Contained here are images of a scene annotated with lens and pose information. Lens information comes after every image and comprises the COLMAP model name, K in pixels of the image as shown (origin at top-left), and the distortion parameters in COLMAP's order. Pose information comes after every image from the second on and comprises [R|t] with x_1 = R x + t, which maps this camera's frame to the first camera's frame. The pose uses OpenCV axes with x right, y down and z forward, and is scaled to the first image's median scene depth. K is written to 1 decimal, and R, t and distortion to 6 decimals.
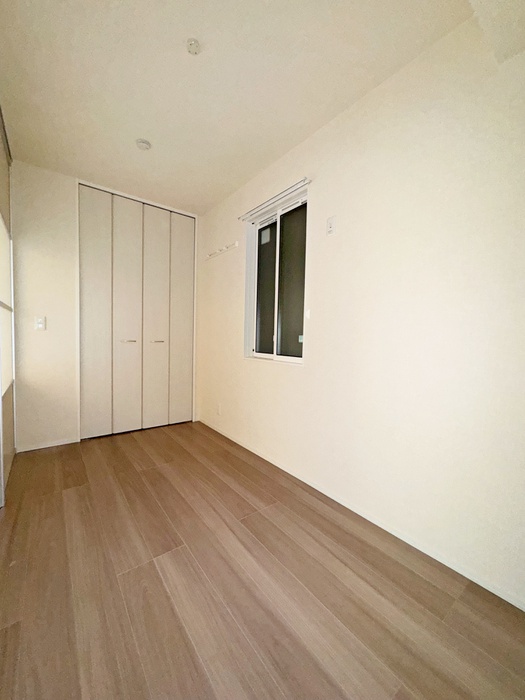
lens RADIAL K [[279.2, 0, 264.7], [0, 279.2, 350.7], [0, 0, 1]] dist [-0.004504, 0.000544]
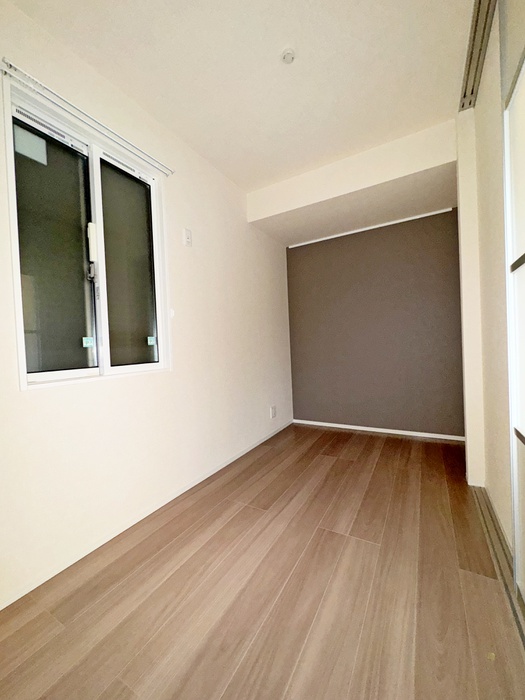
lens RADIAL K [[279.2, 0, 264.5], [0, 279.2, 349.4], [0, 0, 1]] dist [-0.004504, 0.000544]
pose [[-0.376397, -0.024154, 0.926143, -0.783445], [0.081918, 0.994877, 0.059239, -0.037196], [-0.922830, 0.098165, -0.372490, 1.011562]]
